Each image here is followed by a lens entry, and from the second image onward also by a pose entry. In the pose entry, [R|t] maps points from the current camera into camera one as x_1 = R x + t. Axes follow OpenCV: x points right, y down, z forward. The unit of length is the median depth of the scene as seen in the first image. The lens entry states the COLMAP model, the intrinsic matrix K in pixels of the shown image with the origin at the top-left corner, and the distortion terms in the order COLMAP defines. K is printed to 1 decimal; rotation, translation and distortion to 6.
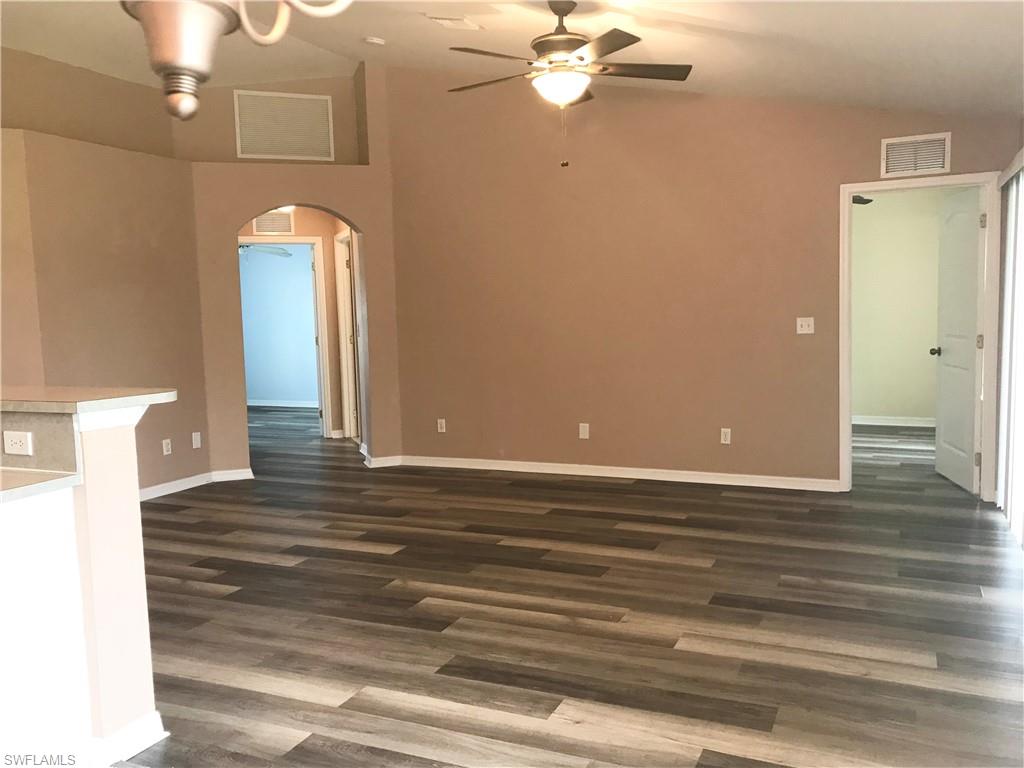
lens RADIAL K [[855.7, 0, 515.9], [0, 855.7, 385.1], [0, 0, 1]] dist [0.048530, -0.017575]
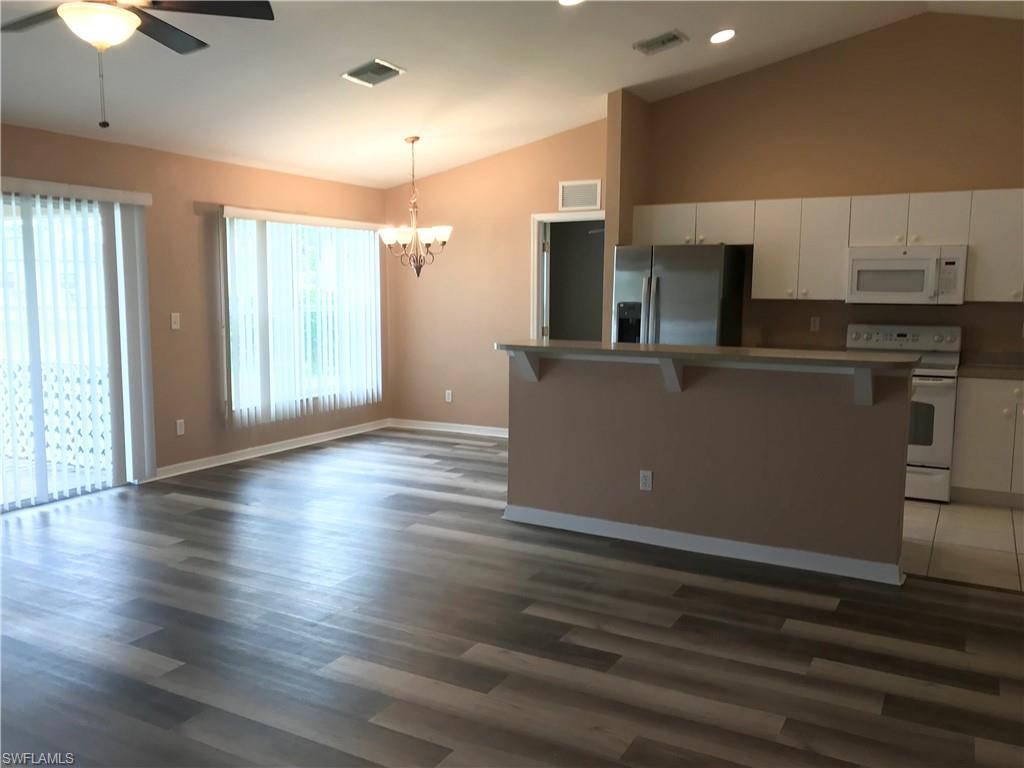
lens RADIAL K [[855.7, 0, 515.9], [0, 855.7, 385.1], [0, 0, 1]] dist [0.048530, -0.017575]
pose [[-0.996825, 0.010097, 0.078975, -0.390690], [0.026696, 0.976893, 0.212057, -0.191402], [-0.075009, 0.213492, -0.974061, 1.854676]]
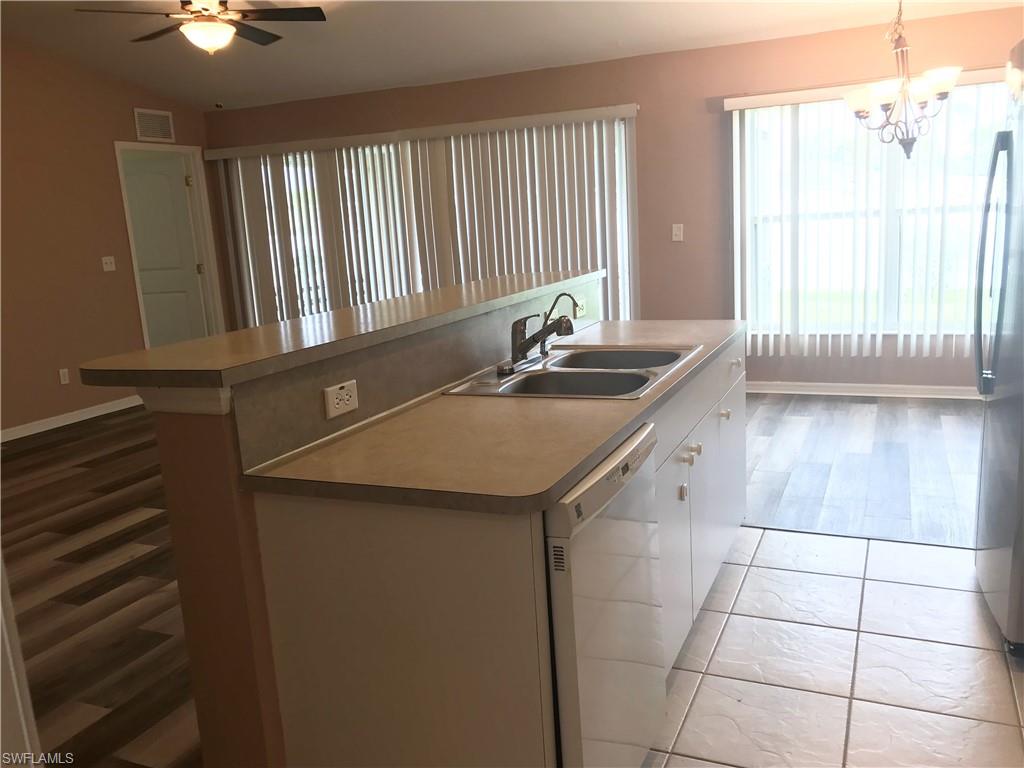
lens RADIAL K [[855.7, 0, 515.9], [0, 855.7, 385.1], [0, 0, 1]] dist [0.048530, -0.017575]
pose [[-0.011789, -0.167136, 0.985863, -1.162286], [0.155520, 0.973628, 0.166922, -0.028843], [-0.987762, 0.155289, 0.014514, 0.681968]]
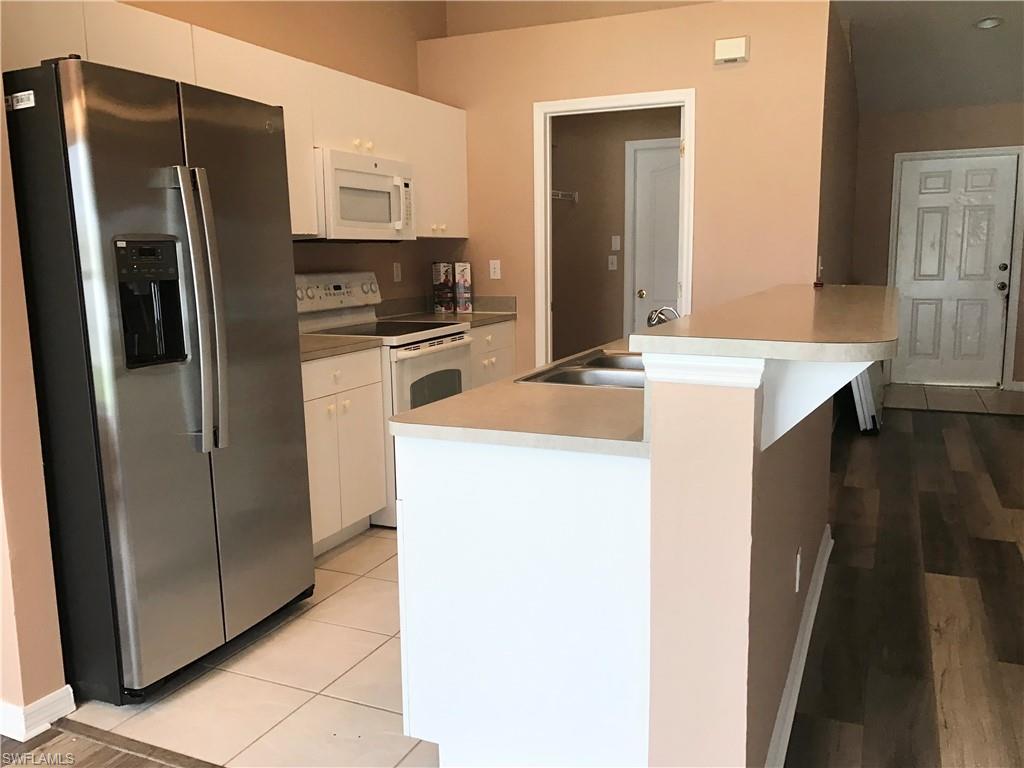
lens RADIAL K [[855.7, 0, 515.9], [0, 855.7, 385.1], [0, 0, 1]] dist [0.048530, -0.017575]
pose [[-0.001154, 0.181945, -0.983308, 0.088477], [-0.086146, 0.979635, 0.181367, -0.031026], [0.996282, 0.084918, 0.014543, 0.537643]]
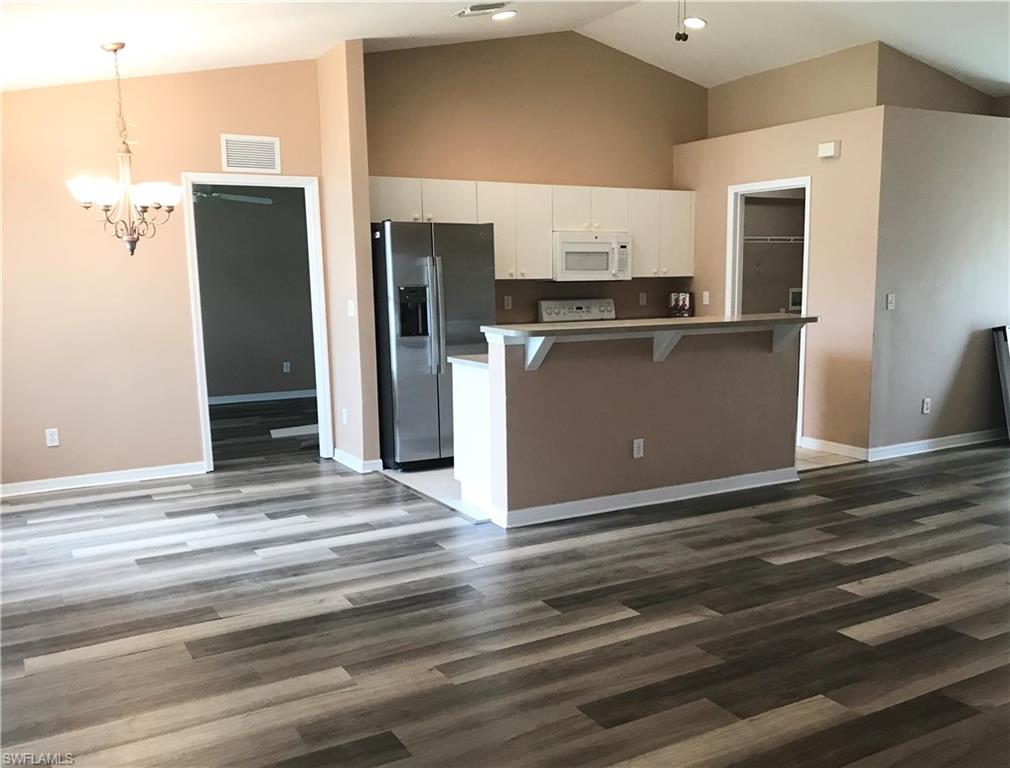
lens RADIAL K [[919.2, 0, 559.7], [0, 919.2, 428.8], [0, 0, 1]] dist [0.068951, -0.104643]
pose [[-0.560289, 0.170016, -0.810661, 0.652517], [-0.056872, 0.968501, 0.242426, -0.155936], [0.826342, 0.181933, -0.532972, 1.346416]]
